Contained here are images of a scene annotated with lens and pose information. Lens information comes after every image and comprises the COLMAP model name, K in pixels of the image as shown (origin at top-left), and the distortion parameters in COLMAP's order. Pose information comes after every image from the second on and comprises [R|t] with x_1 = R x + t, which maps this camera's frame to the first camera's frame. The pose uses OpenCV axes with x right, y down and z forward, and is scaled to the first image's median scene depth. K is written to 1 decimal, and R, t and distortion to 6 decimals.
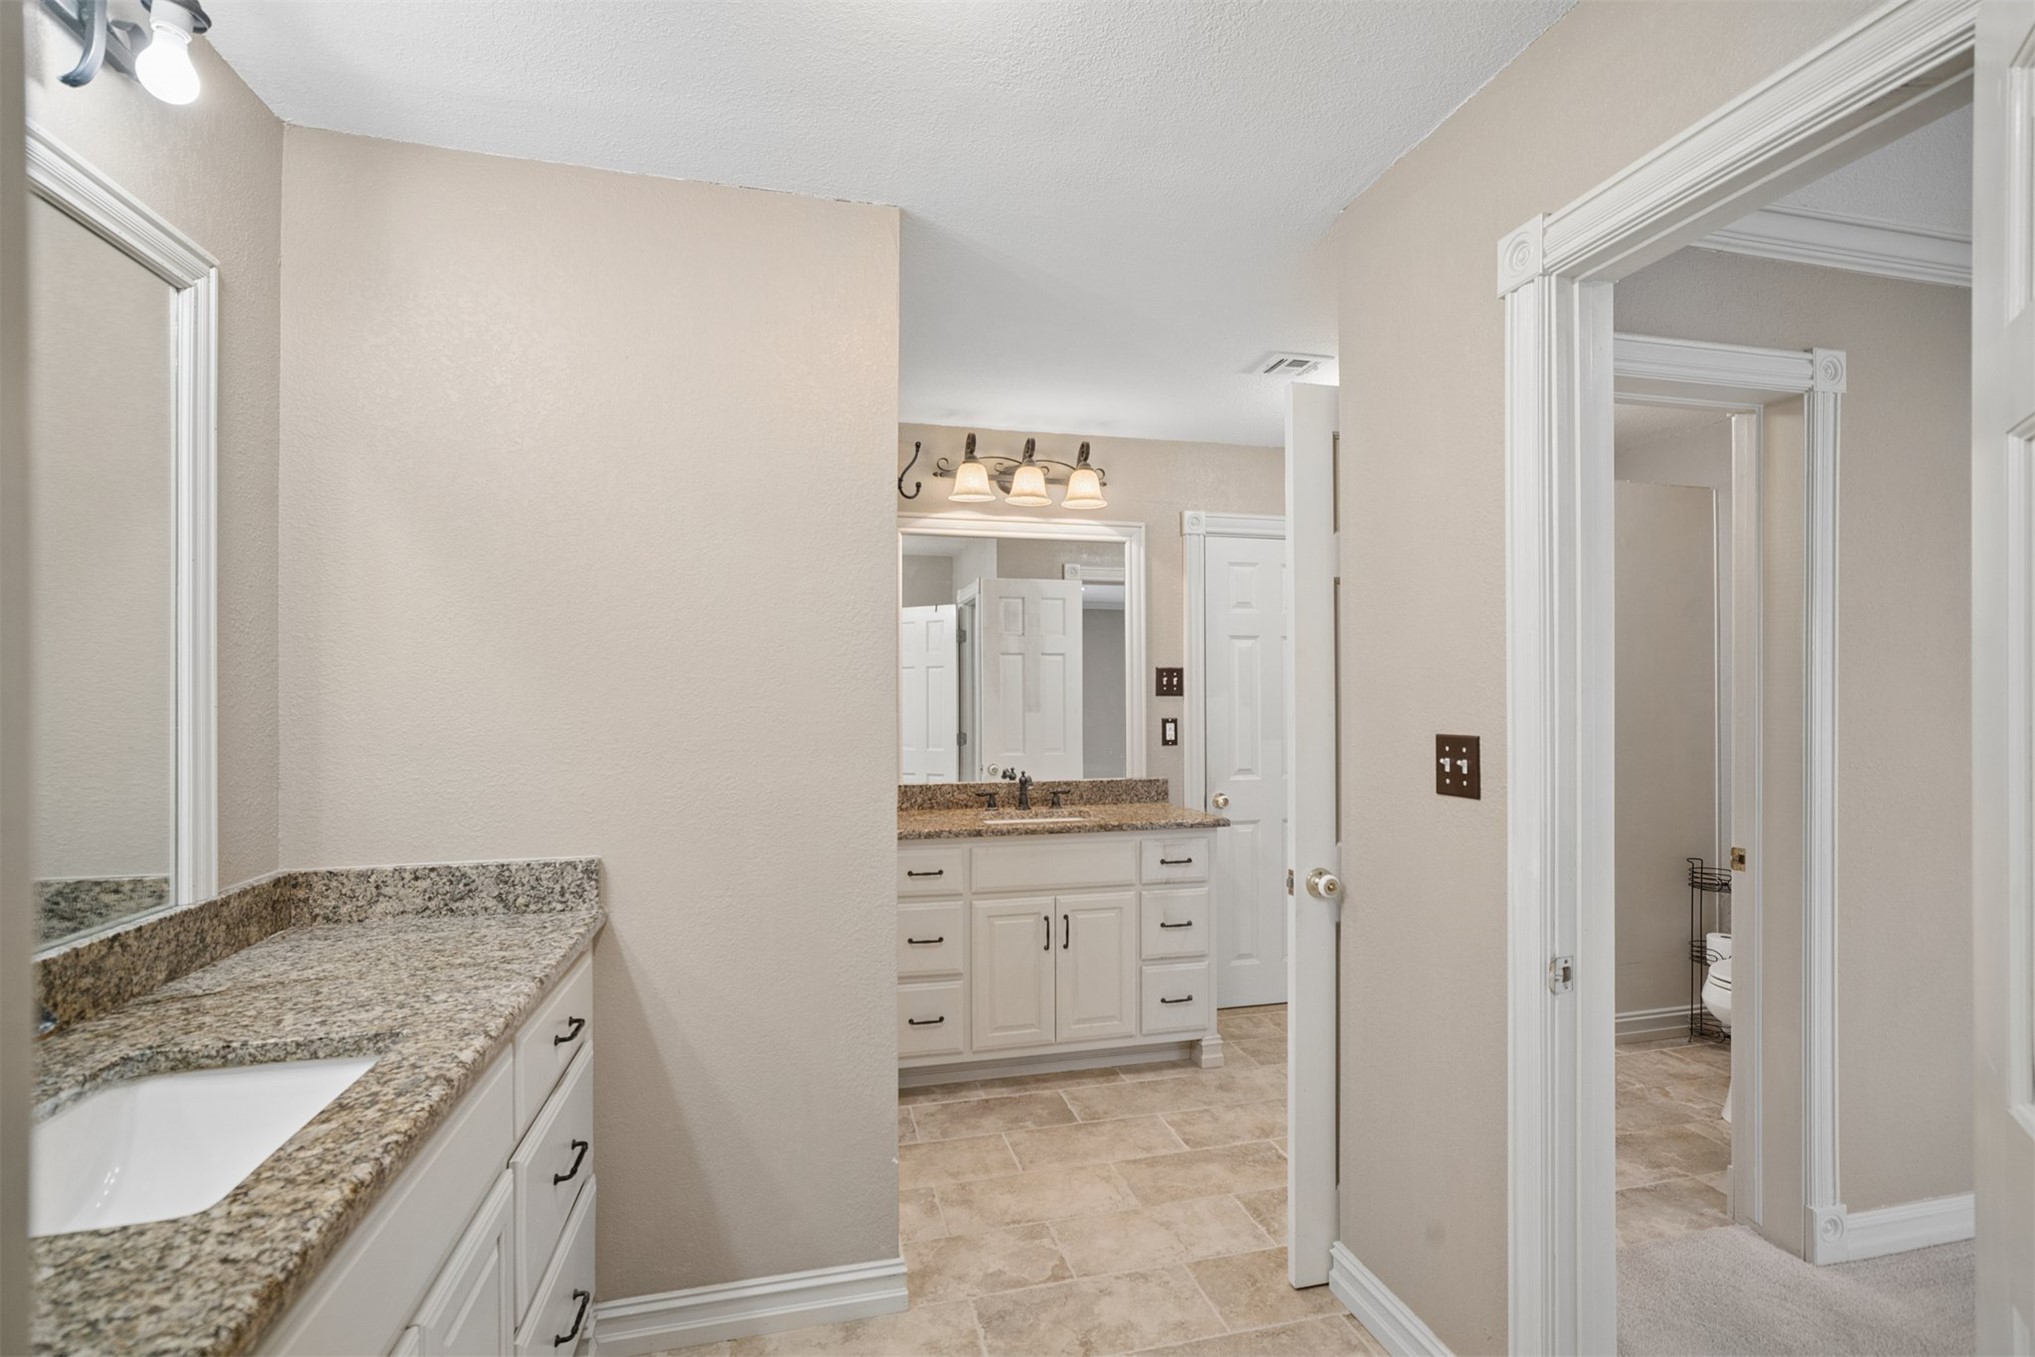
lens RADIAL K [[934.7, 0, 1024.8], [0, 934.7, 691.5], [0, 0, 1]] dist [0.001326, 0.000356]
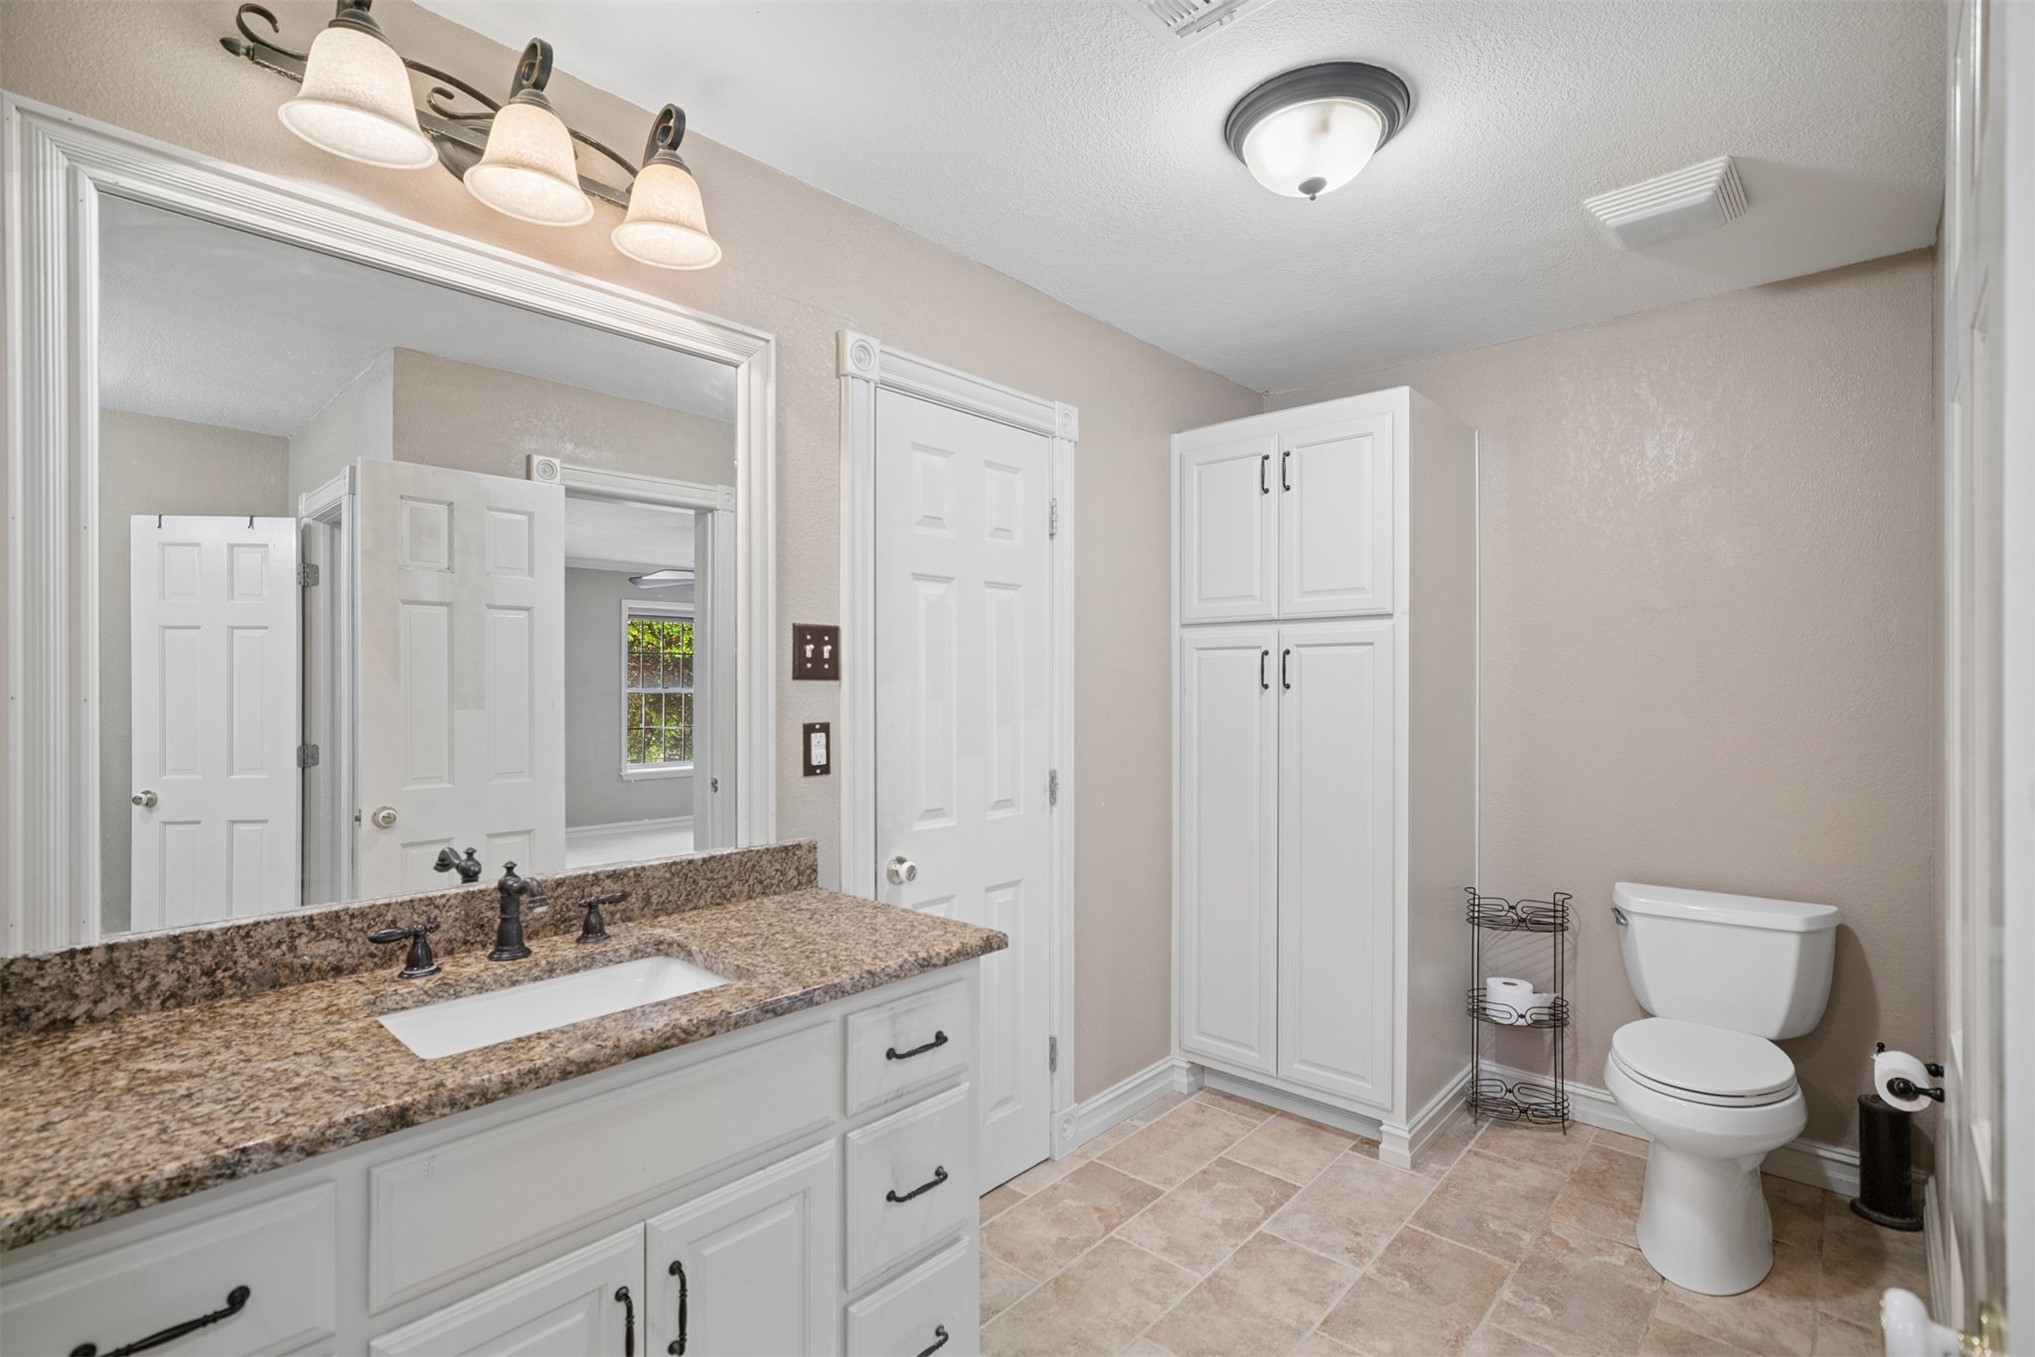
lens RADIAL K [[938.2, 0, 1019.1], [0, 938.2, 683.5], [0, 0, 1]] dist [-0.020326, 0.015389]
pose [[0.831296, 0.003039, 0.555821, -0.040916], [-0.005567, 0.999980, 0.002858, 0.004562], [-0.555801, -0.005470, 0.831297, 0.507291]]
